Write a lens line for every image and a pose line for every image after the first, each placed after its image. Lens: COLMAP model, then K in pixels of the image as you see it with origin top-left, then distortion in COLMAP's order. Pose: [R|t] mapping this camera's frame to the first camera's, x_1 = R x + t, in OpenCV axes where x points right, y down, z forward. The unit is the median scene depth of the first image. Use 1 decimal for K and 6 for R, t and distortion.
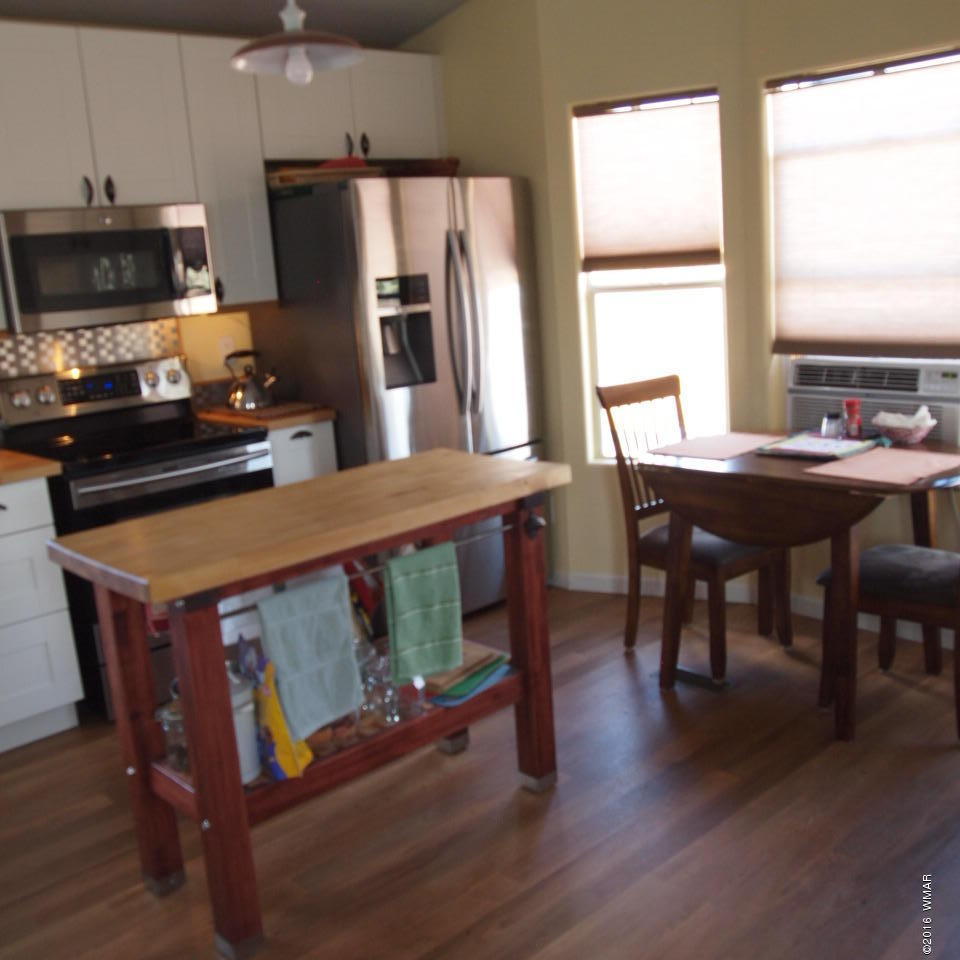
lens RADIAL K [[1037.0, 0, 480.0], [0, 1037.0, 480.0], [0, 0, 1]] dist [-0.061837, 0.015591]
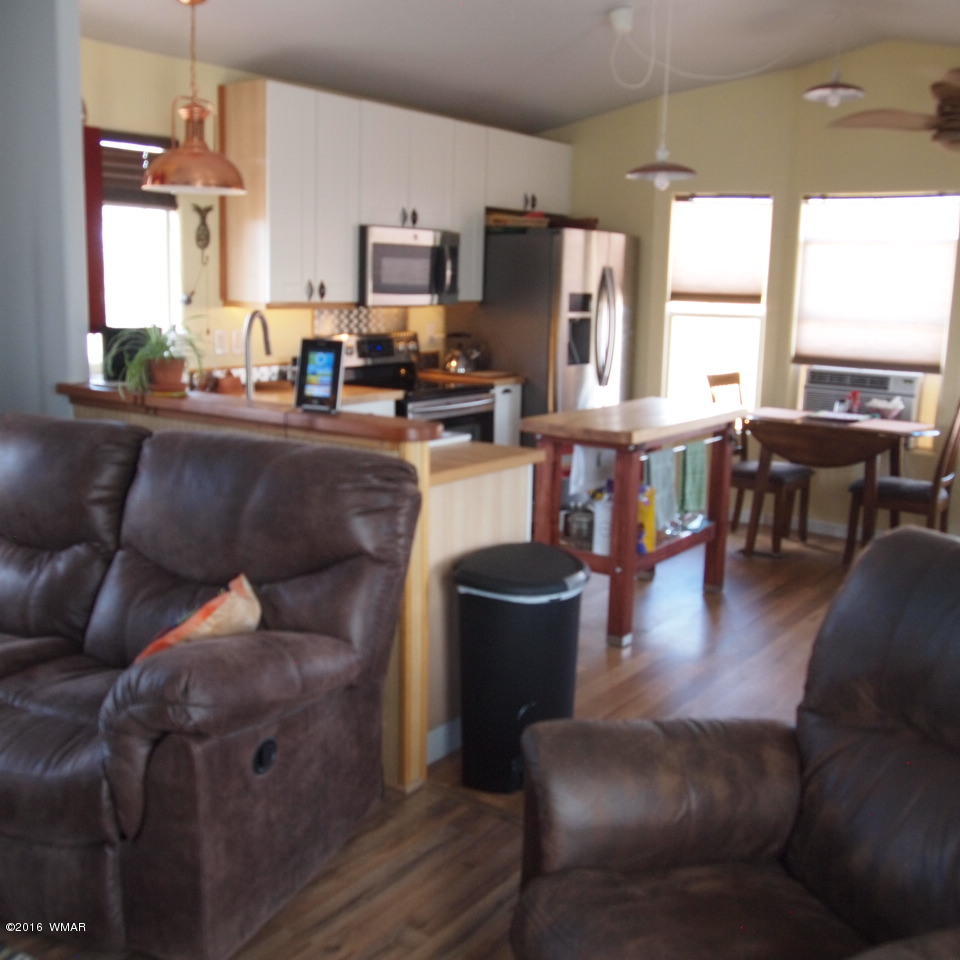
lens RADIAL K [[1053.1, 0, 480.0], [0, 1053.1, 480.0], [0, 0, 1]] dist [-0.094639, -0.001403]
pose [[0.977503, 0.056283, 0.203275, -0.512902], [-0.049992, 0.998102, -0.035956, 0.141218], [-0.204913, 0.024985, 0.978461, -0.479010]]
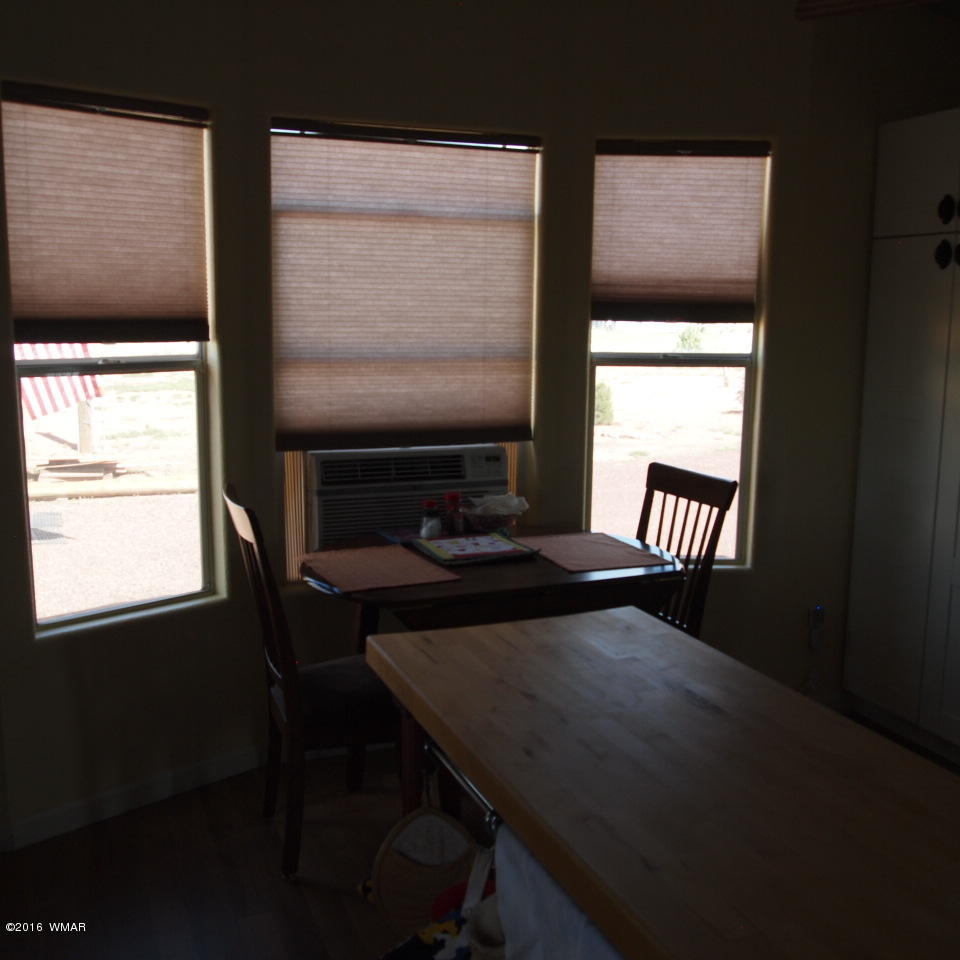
lens RADIAL K [[1037.0, 0, 480.0], [0, 1037.0, 480.0], [0, 0, 1]] dist [-0.061837, 0.015591]
pose [[0.356349, -0.070705, 0.931674, -0.425818], [0.165088, 0.986209, 0.011700, -0.084348], [-0.919653, 0.149639, 0.363107, 0.572100]]
